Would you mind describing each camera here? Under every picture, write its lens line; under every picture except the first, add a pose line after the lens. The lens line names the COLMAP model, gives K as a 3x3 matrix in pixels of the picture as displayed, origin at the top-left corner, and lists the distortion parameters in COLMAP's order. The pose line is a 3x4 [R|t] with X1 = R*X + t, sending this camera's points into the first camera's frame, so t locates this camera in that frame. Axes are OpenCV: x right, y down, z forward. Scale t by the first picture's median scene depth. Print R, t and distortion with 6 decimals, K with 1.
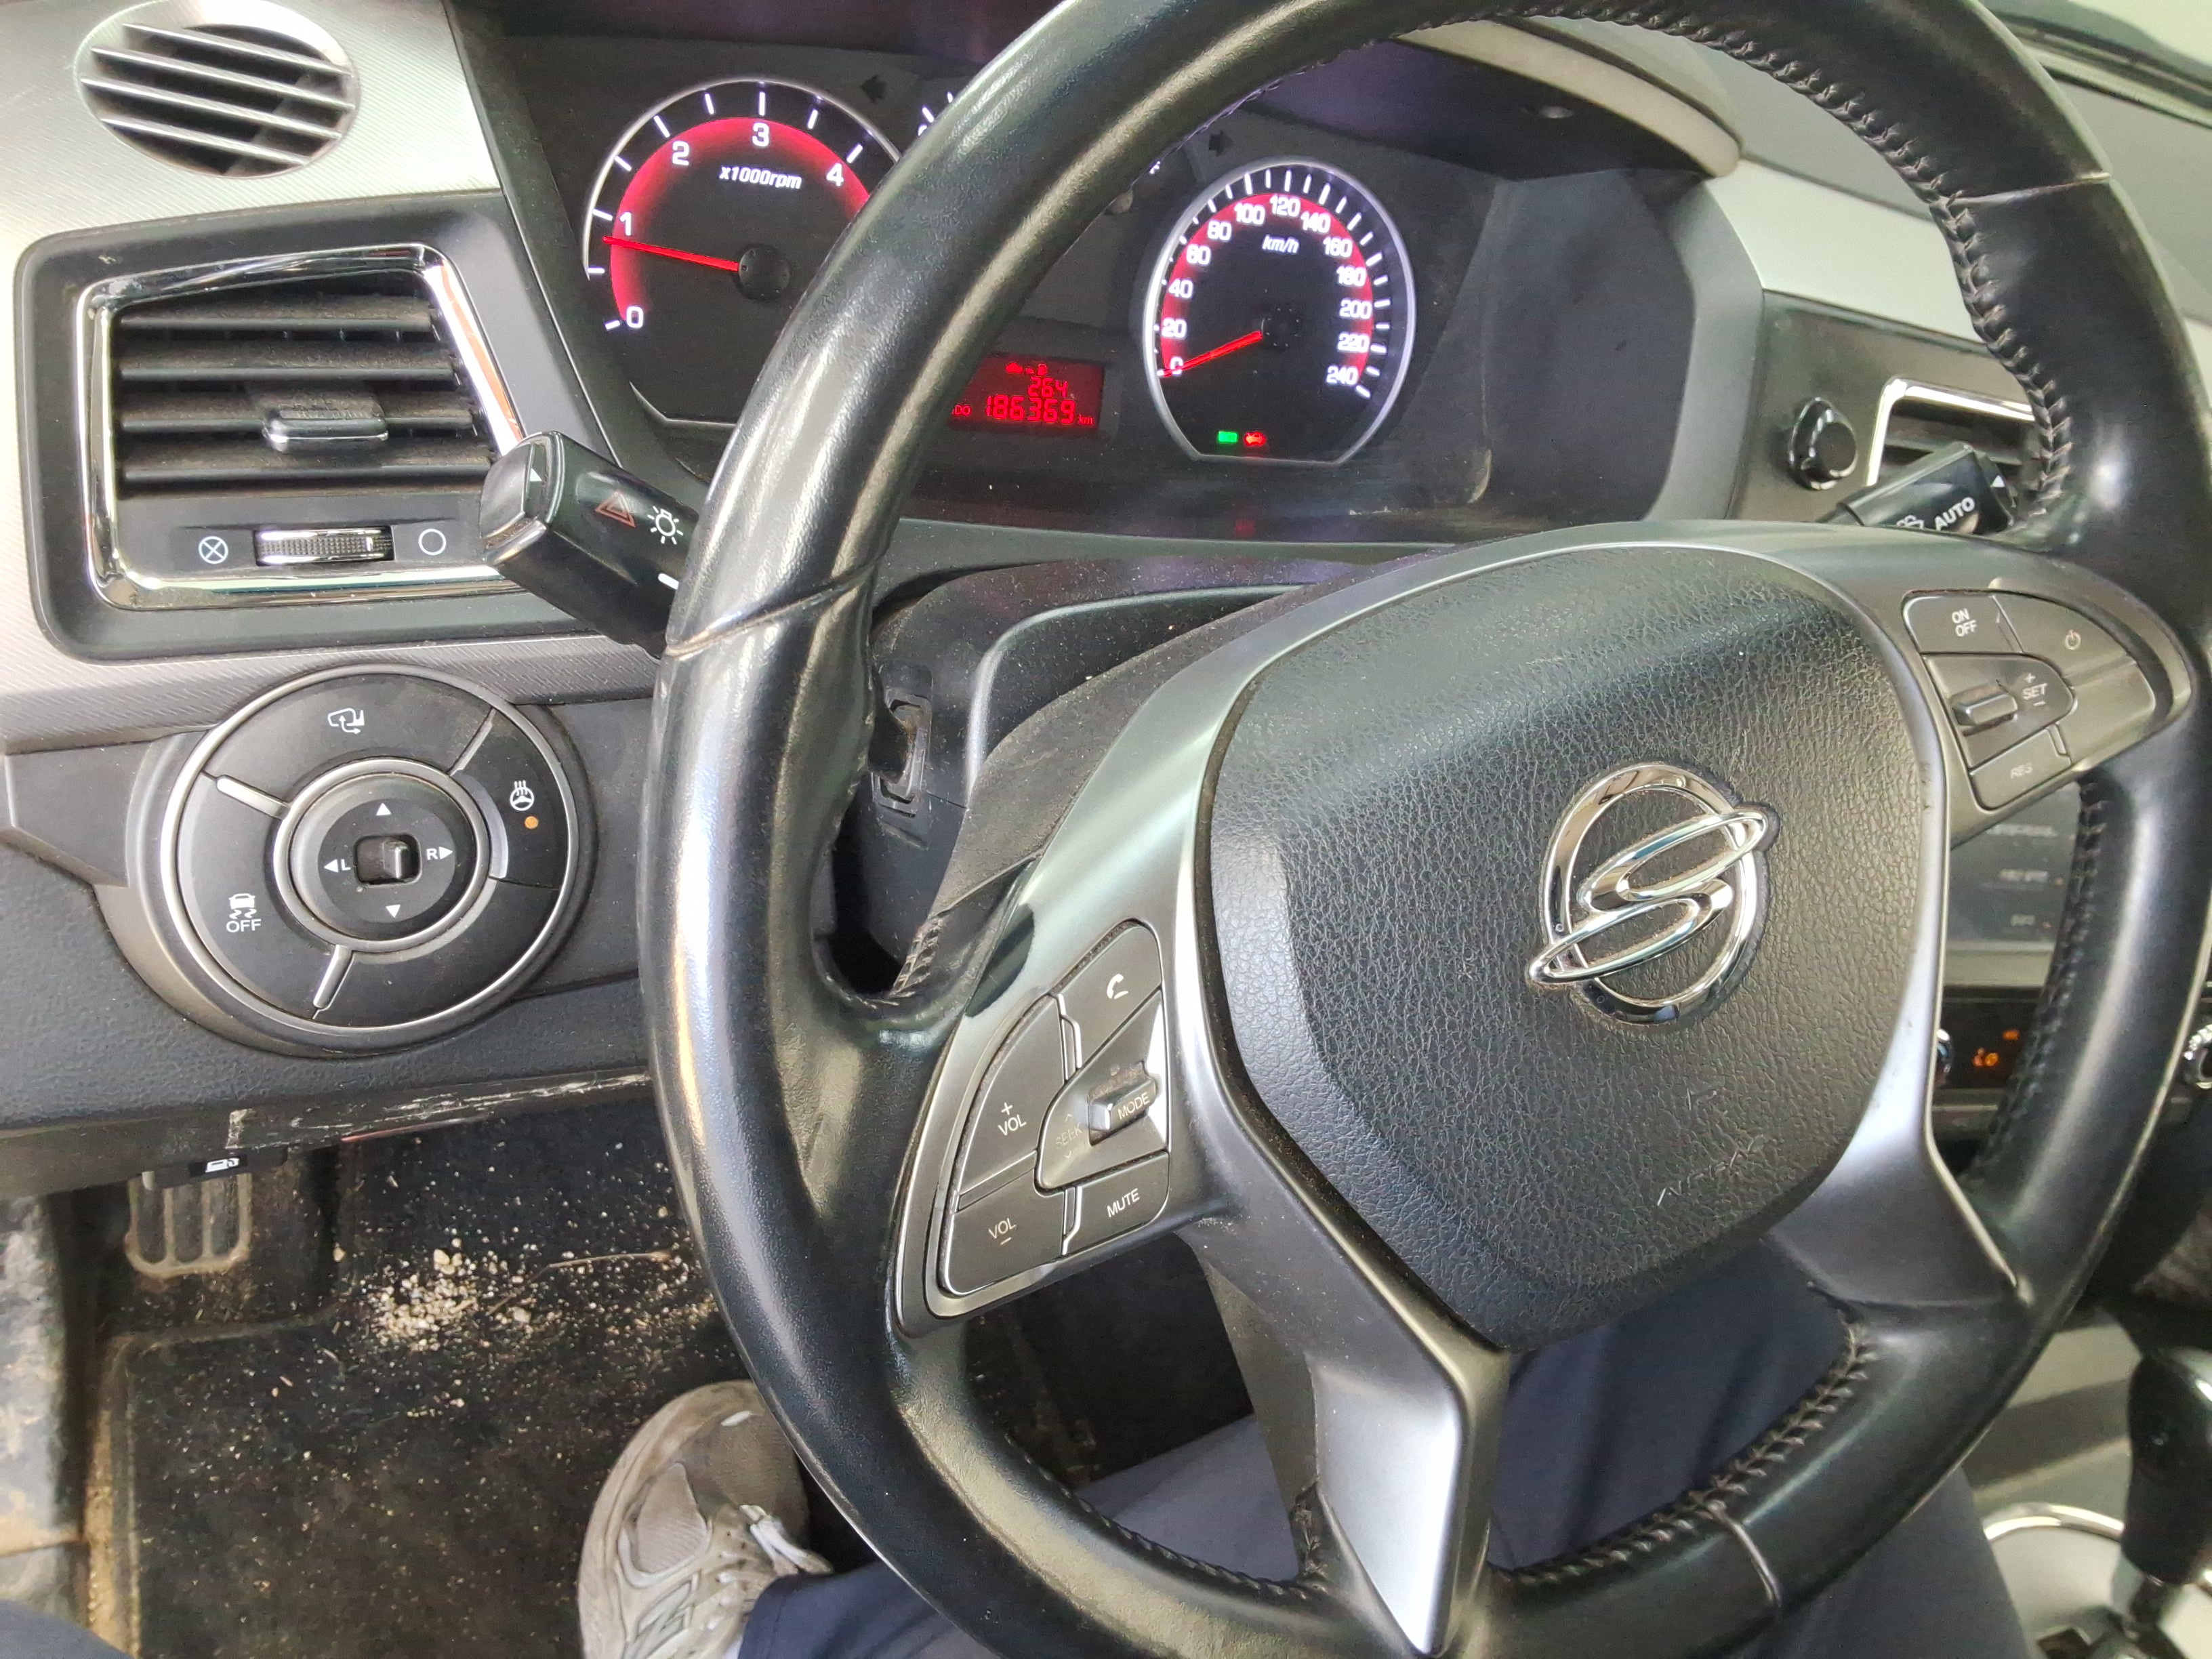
lens RADIAL K [[1776.2, 0, 1094.0], [0, 1776.2, 866.3], [0, 0, 1]] dist [0.128175, -0.221517]
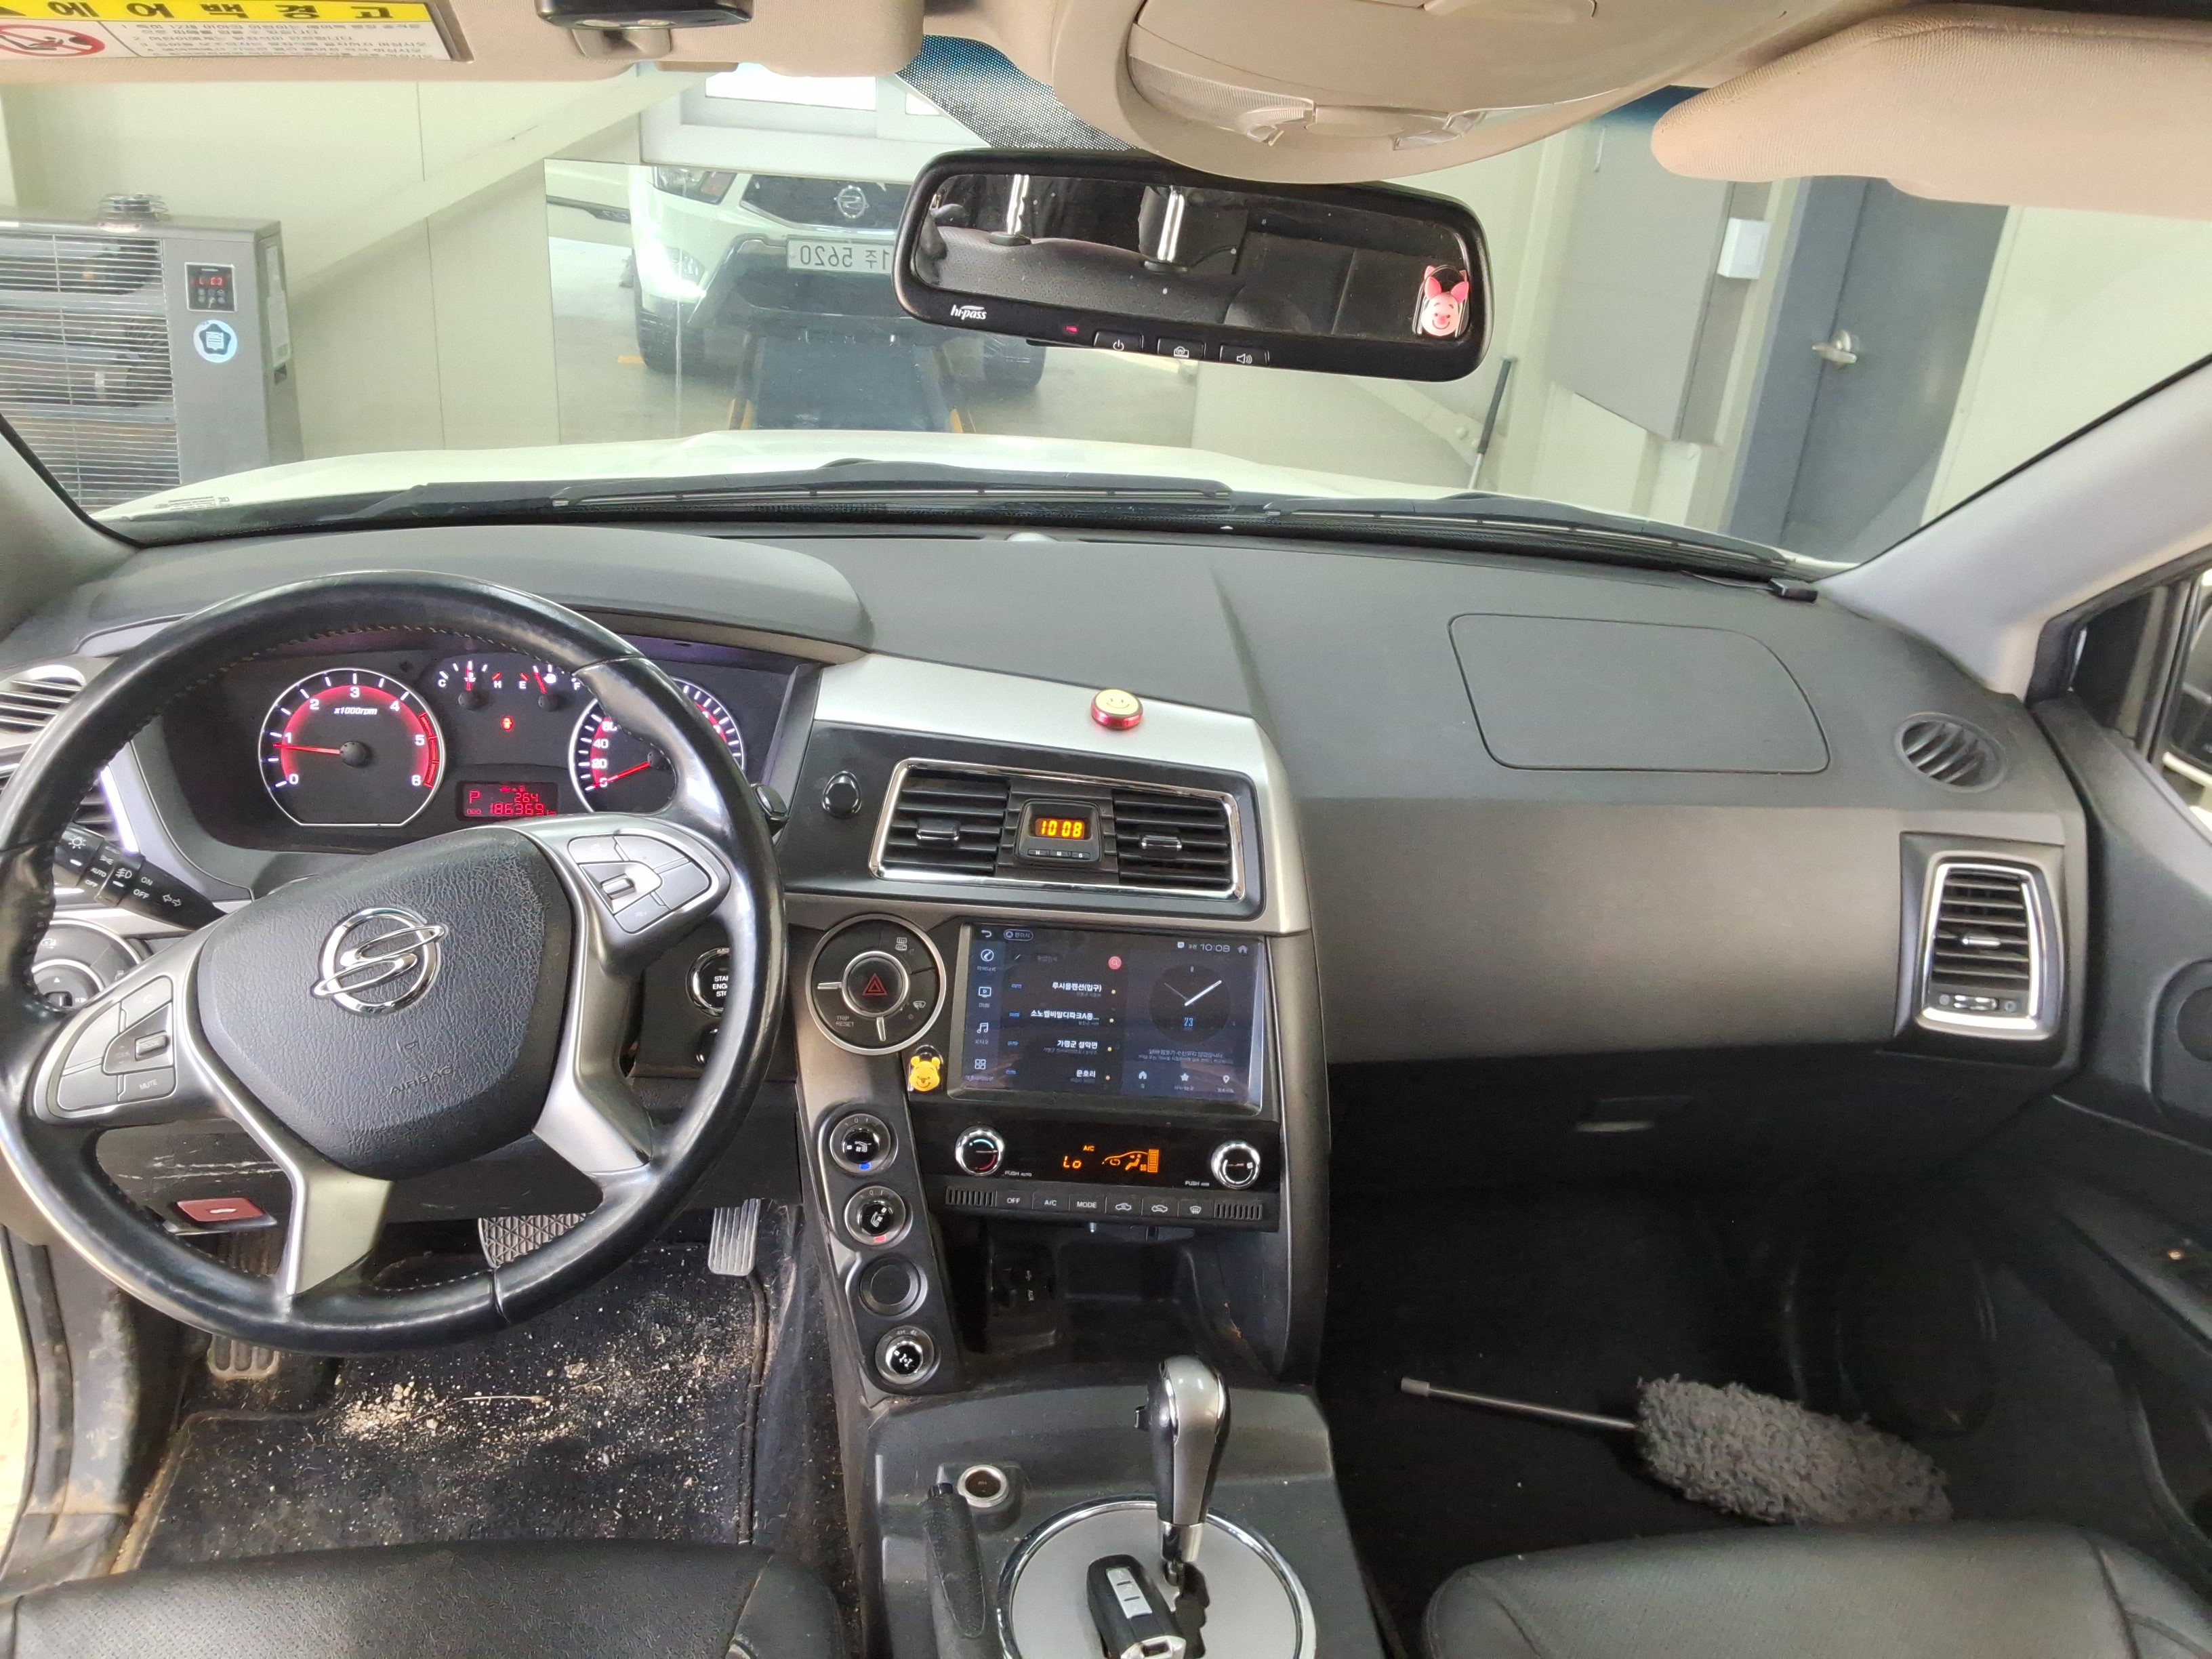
lens RADIAL K [[1776.2, 0, 1094.0], [0, 1776.2, 866.3], [0, 0, 1]] dist [0.128175, -0.221517]
pose [[0.950703, -0.069009, -0.302326, 1.092244], [-0.013166, 0.965063, -0.261688, 0.287325], [0.309822, 0.252768, 0.916580, -0.531555]]
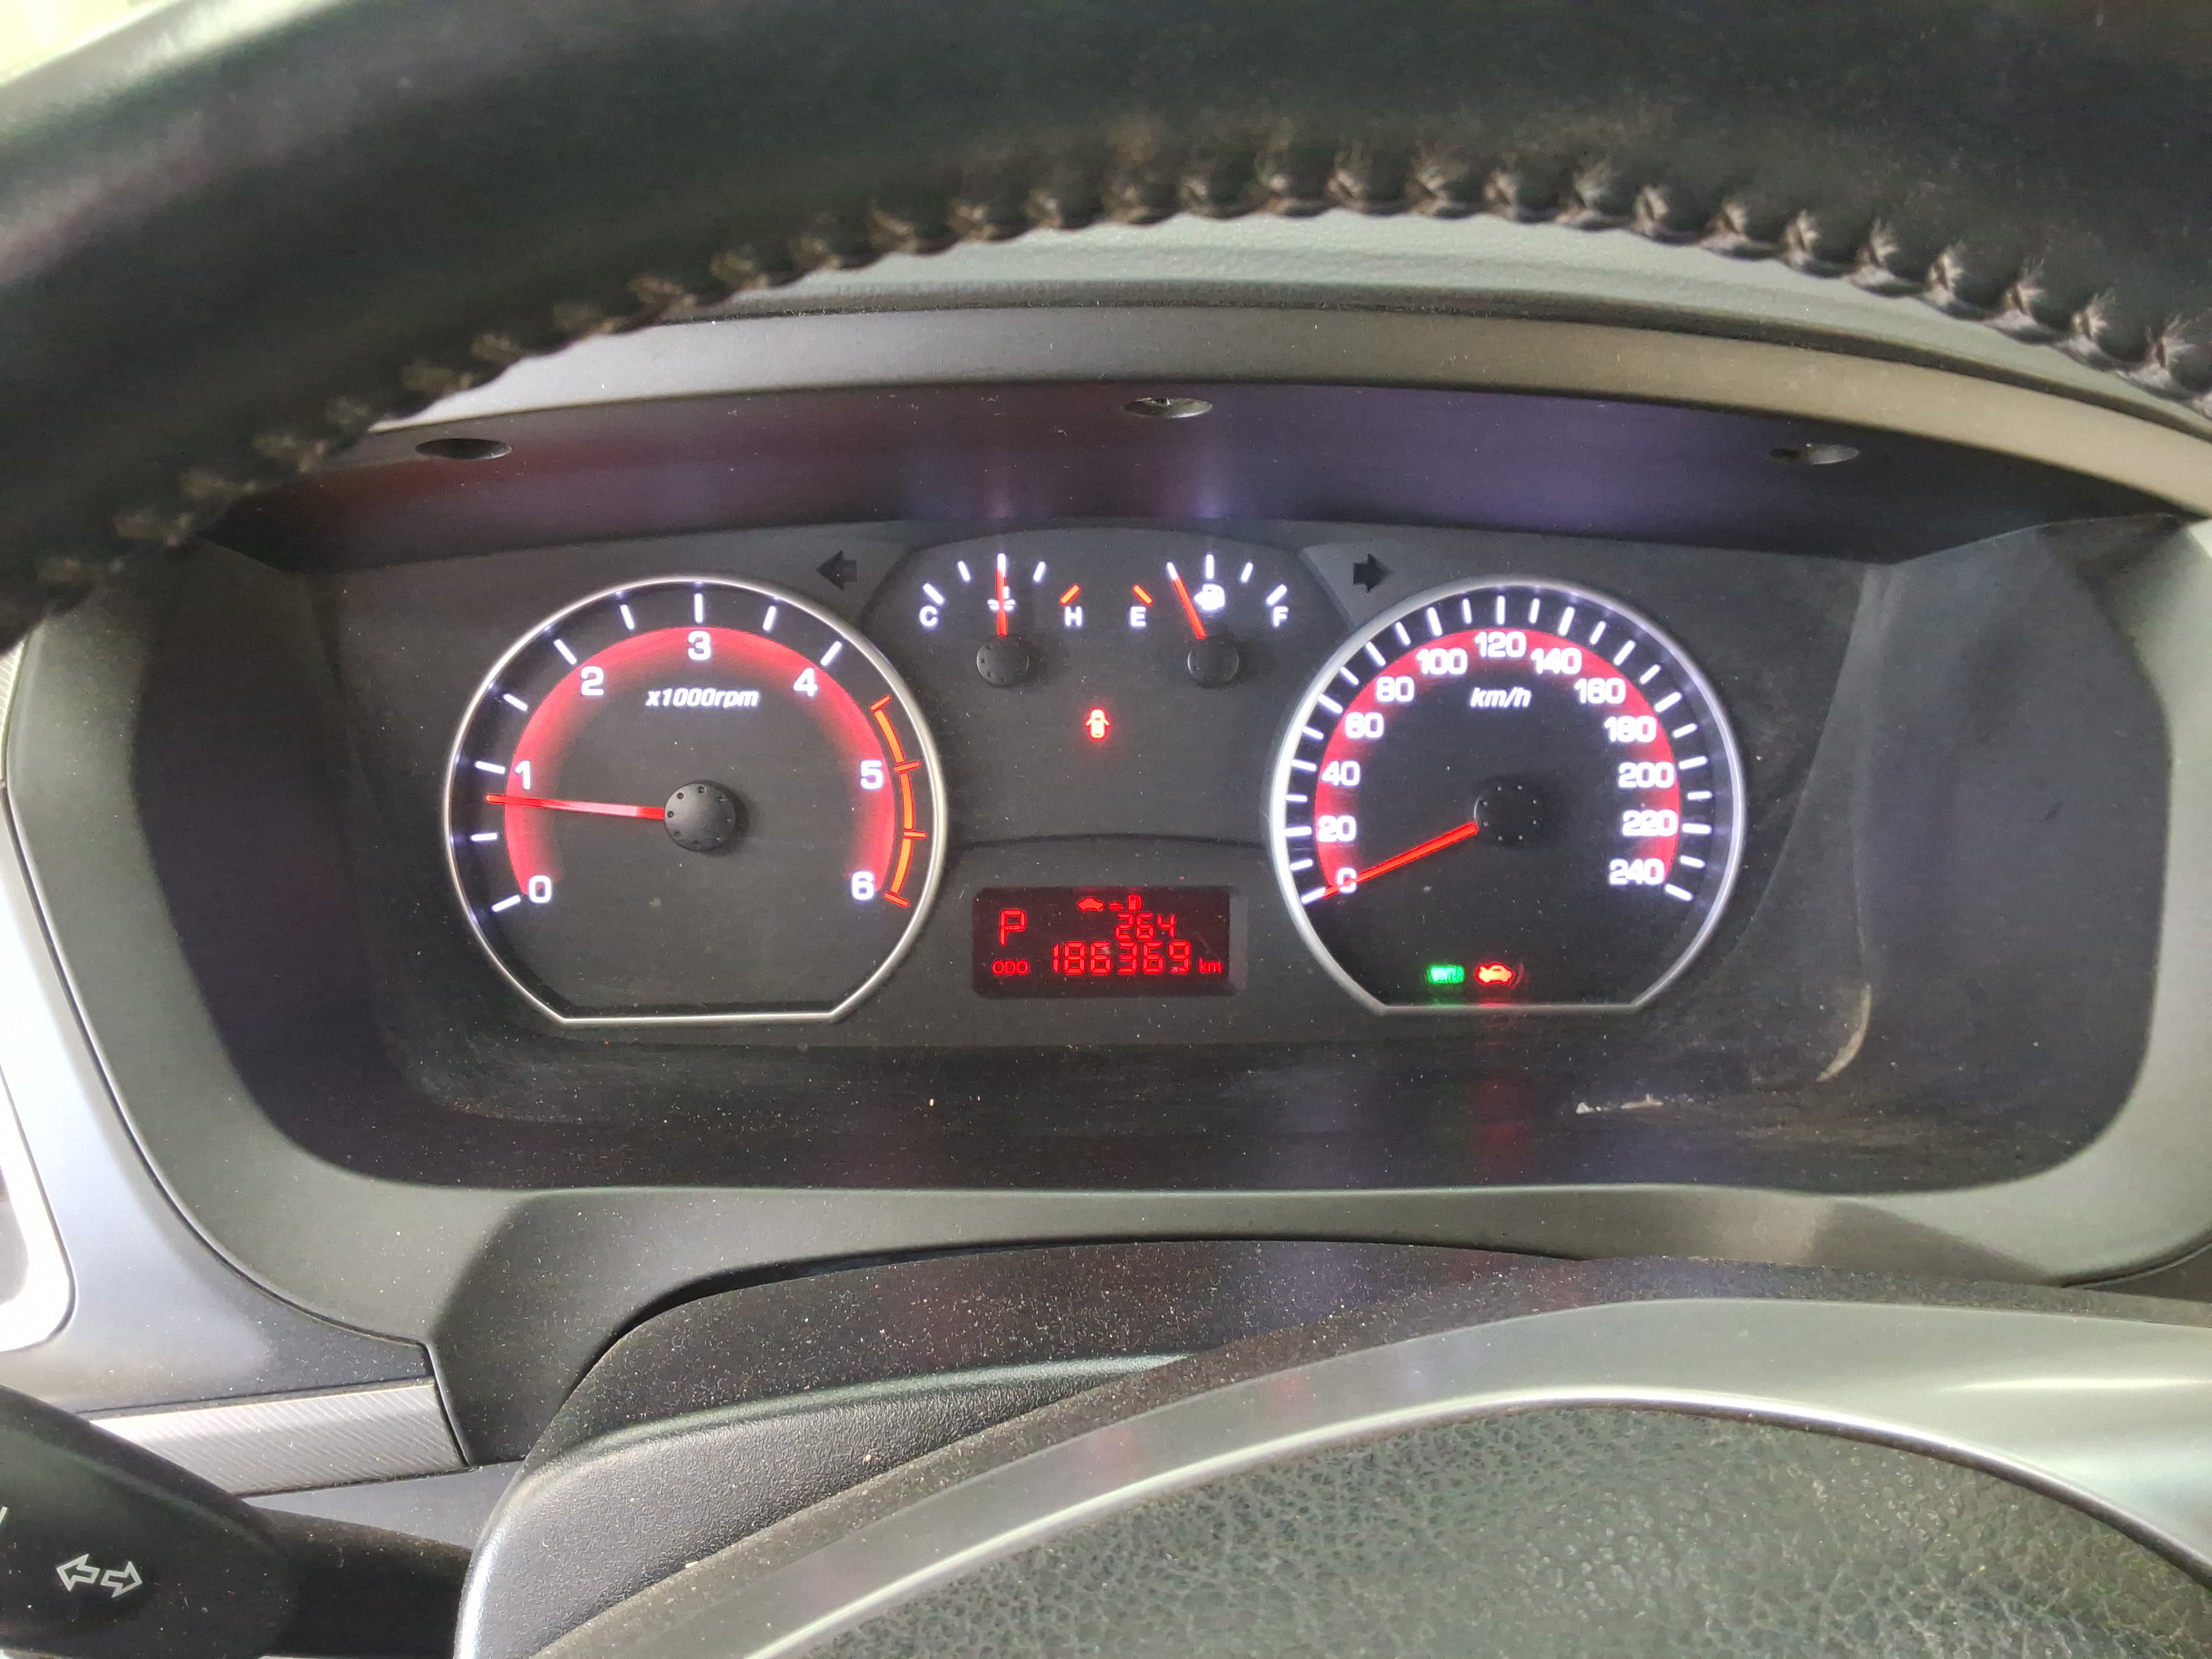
lens RADIAL K [[1776.2, 0, 1094.0], [0, 1776.2, 866.3], [0, 0, 1]] dist [0.128175, -0.221517]
pose [[0.921252, -0.067471, -0.383070, 0.217567], [-0.025493, 0.972250, -0.232553, -0.124786], [0.388131, 0.224006, 0.893966, 0.357017]]
